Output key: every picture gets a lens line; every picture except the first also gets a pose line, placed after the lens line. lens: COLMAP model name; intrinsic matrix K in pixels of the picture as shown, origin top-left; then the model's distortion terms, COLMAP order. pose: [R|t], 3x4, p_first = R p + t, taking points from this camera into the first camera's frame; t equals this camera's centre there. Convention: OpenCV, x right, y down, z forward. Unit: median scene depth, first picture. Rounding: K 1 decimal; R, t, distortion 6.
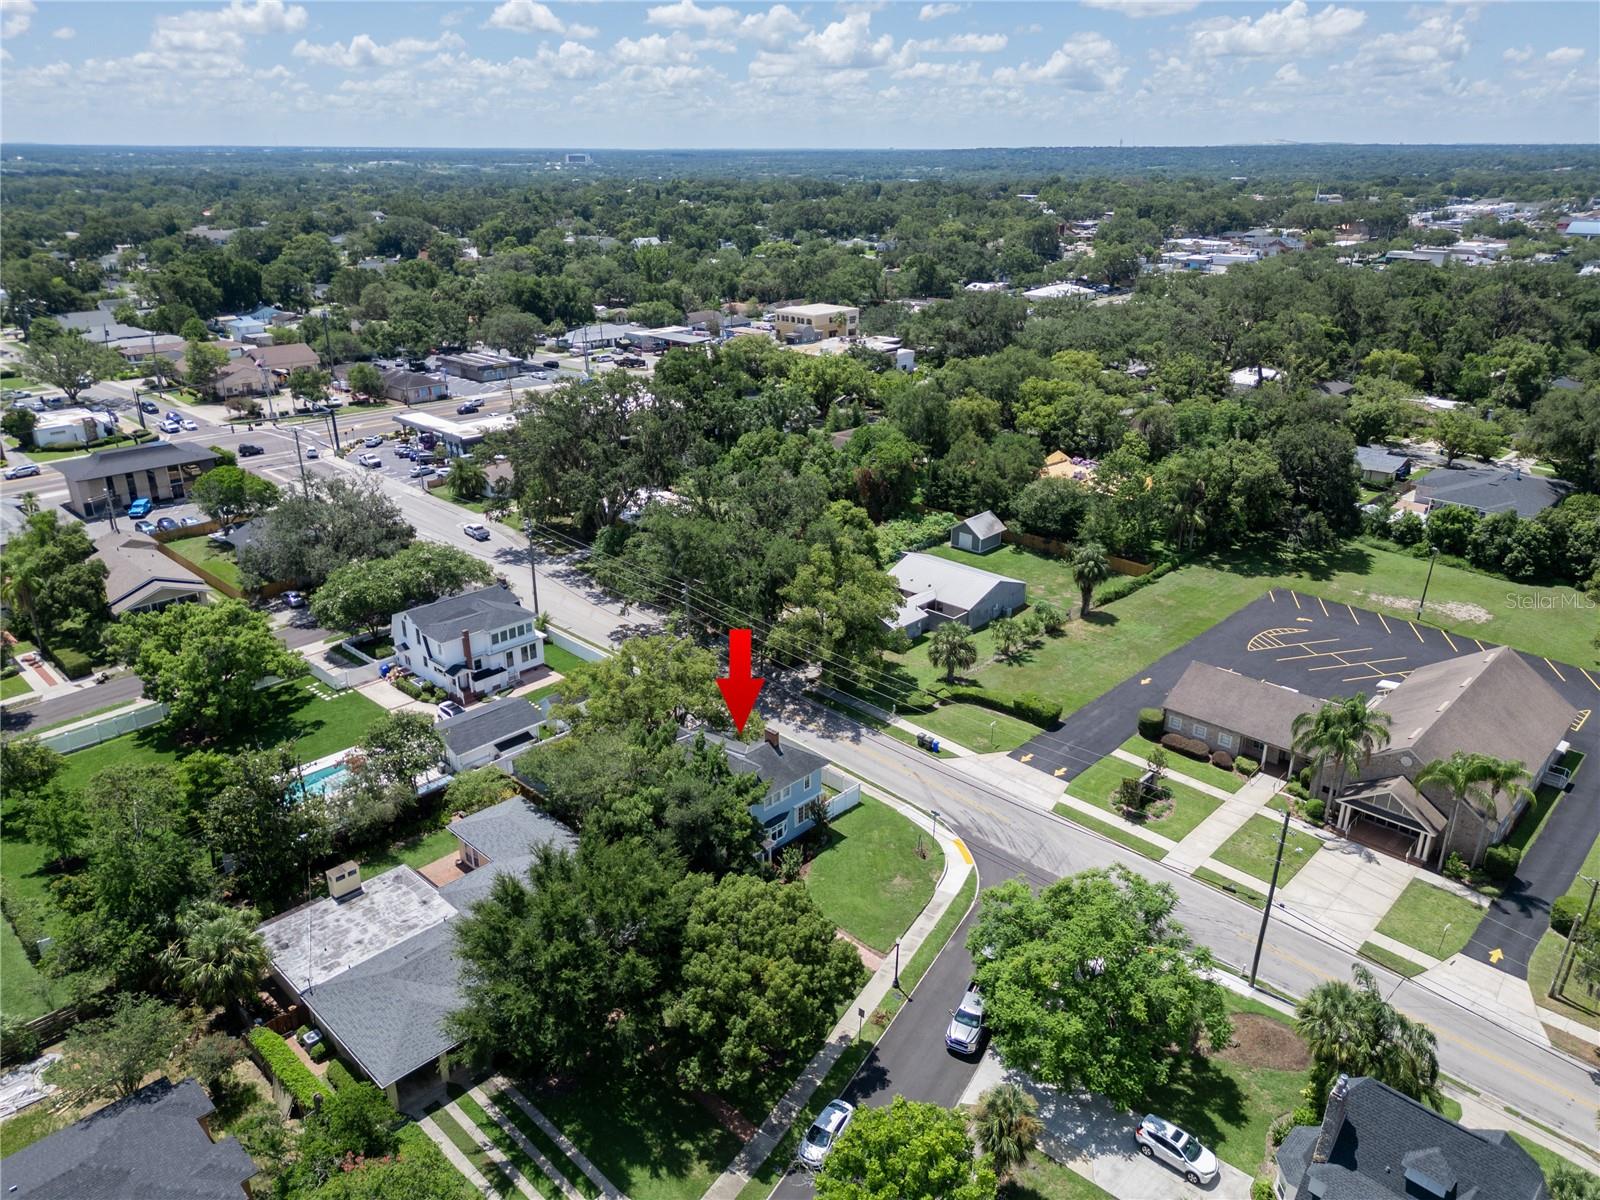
lens RADIAL K [[1122.7, 0, 802.7], [0, 1122.7, 603.2], [0, 0, 1]] dist [0.085556, -0.078752]
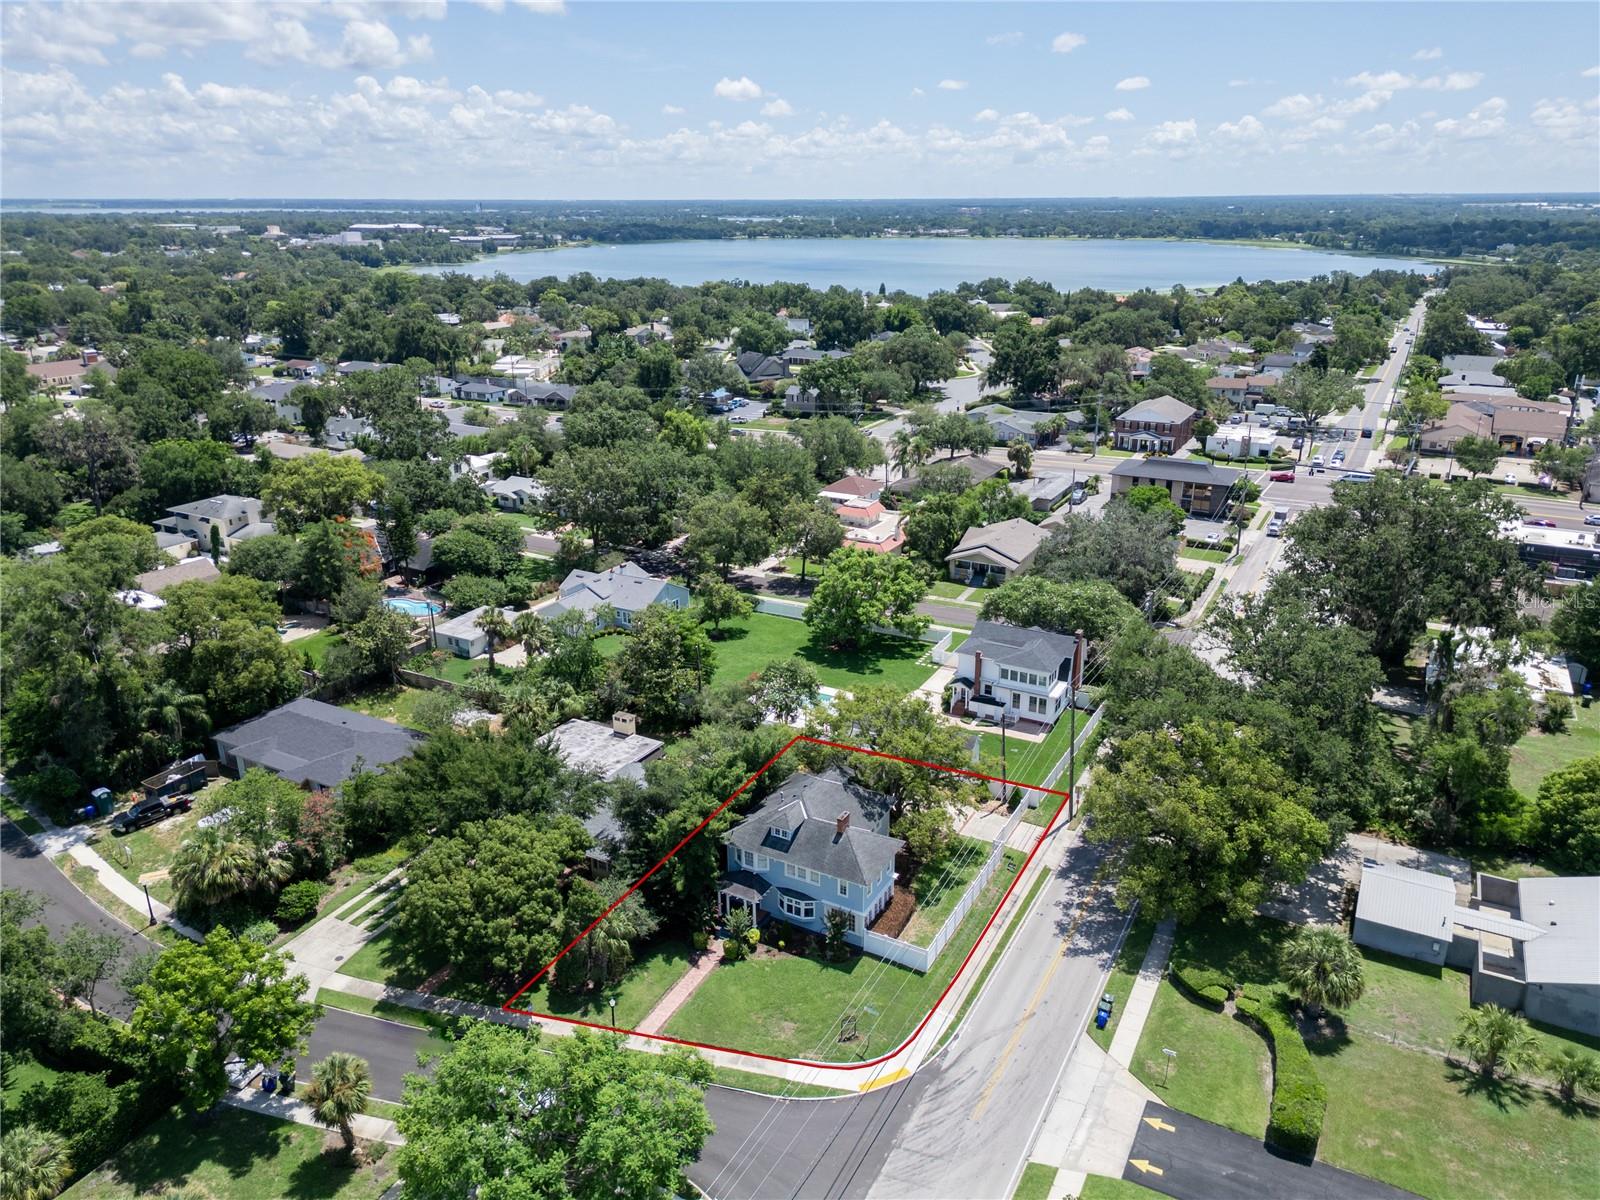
lens RADIAL K [[1122.7, 0, 802.7], [0, 1122.7, 603.2], [0, 0, 1]] dist [0.085556, -0.078752]
pose [[0.265343, 0.327094, -0.906974, 0.572491], [-0.359962, 0.906284, 0.221535, -0.183140], [0.894439, 0.267693, 0.358217, 0.448020]]
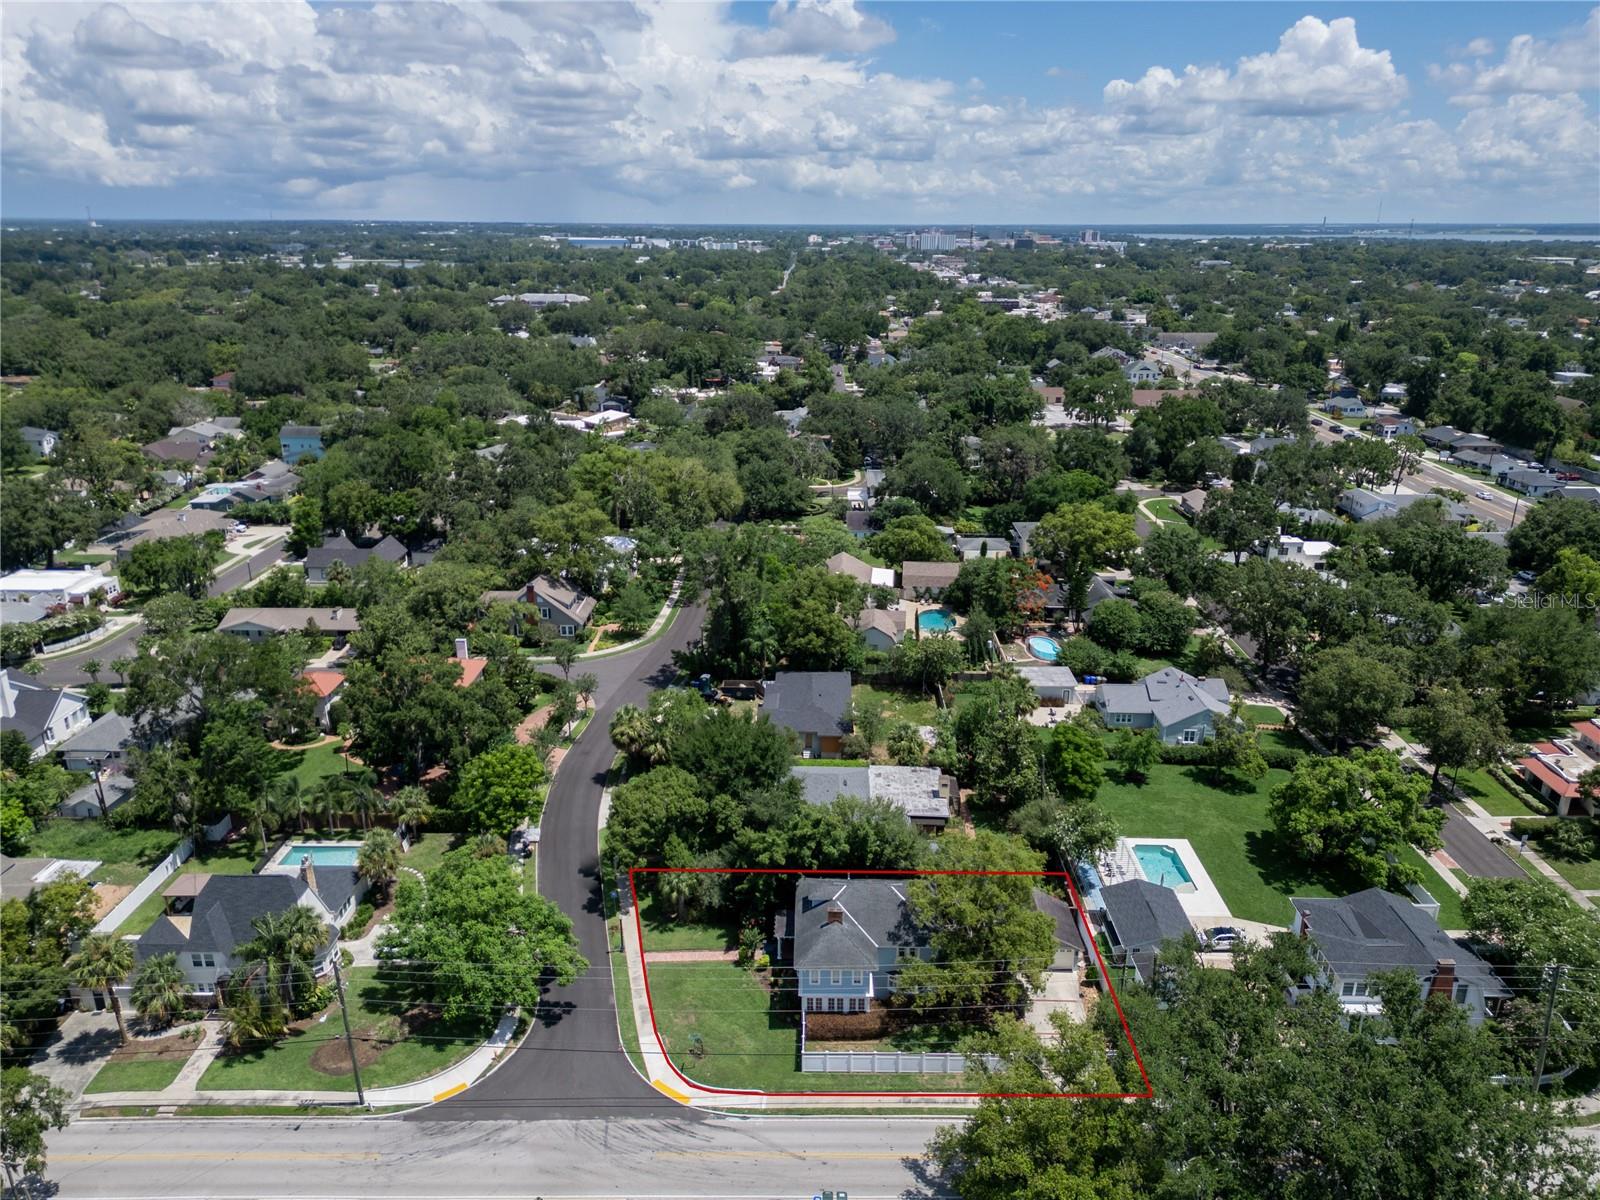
lens RADIAL K [[1122.7, 0, 802.7], [0, 1122.7, 603.2], [0, 0, 1]] dist [0.085556, -0.078752]
pose [[-0.727779, 0.219332, -0.649794, 0.459654], [-0.261235, 0.787392, 0.558364, -0.515327], [0.634109, 0.576115, -0.515750, 1.030343]]
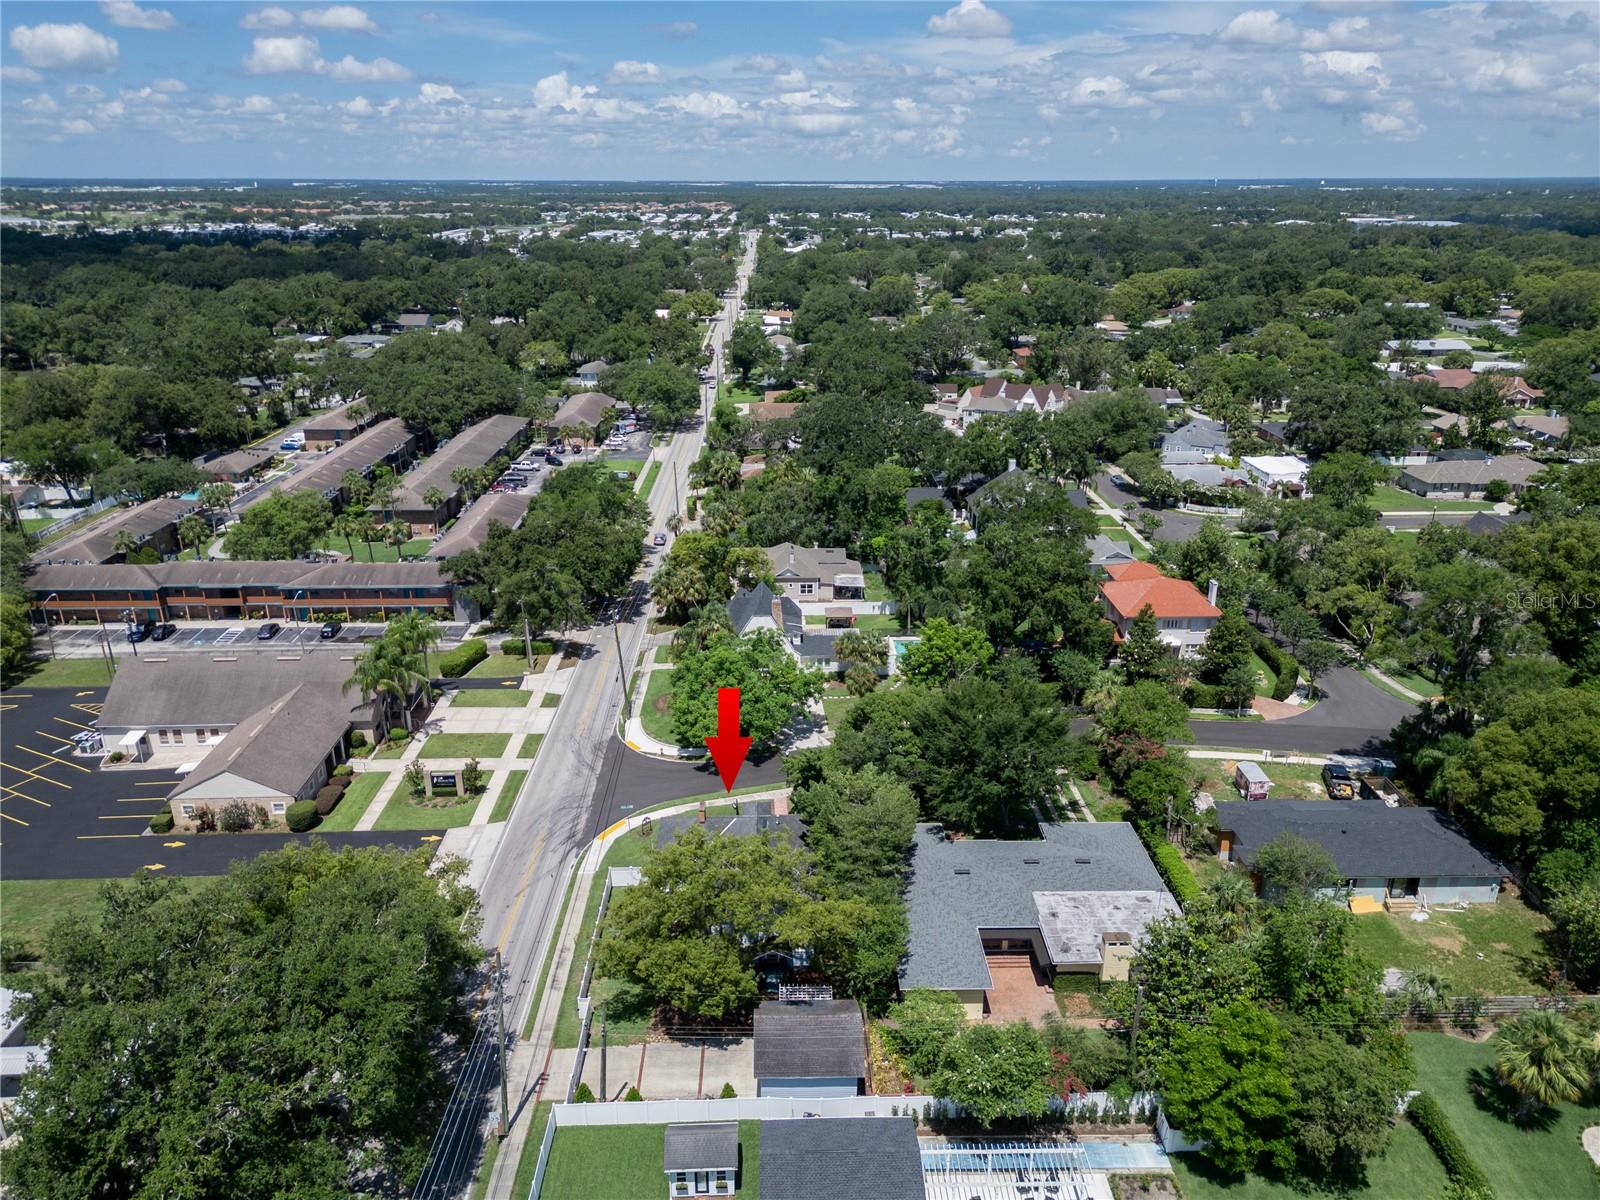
lens RADIAL K [[1122.7, 0, 802.7], [0, 1122.7, 603.2], [0, 0, 1]] dist [0.085556, -0.078752]
pose [[-0.714047, -0.248992, 0.654324, -0.532969], [0.261121, 0.772457, 0.578900, -0.440789], [-0.649579, 0.584220, -0.486554, 1.008479]]
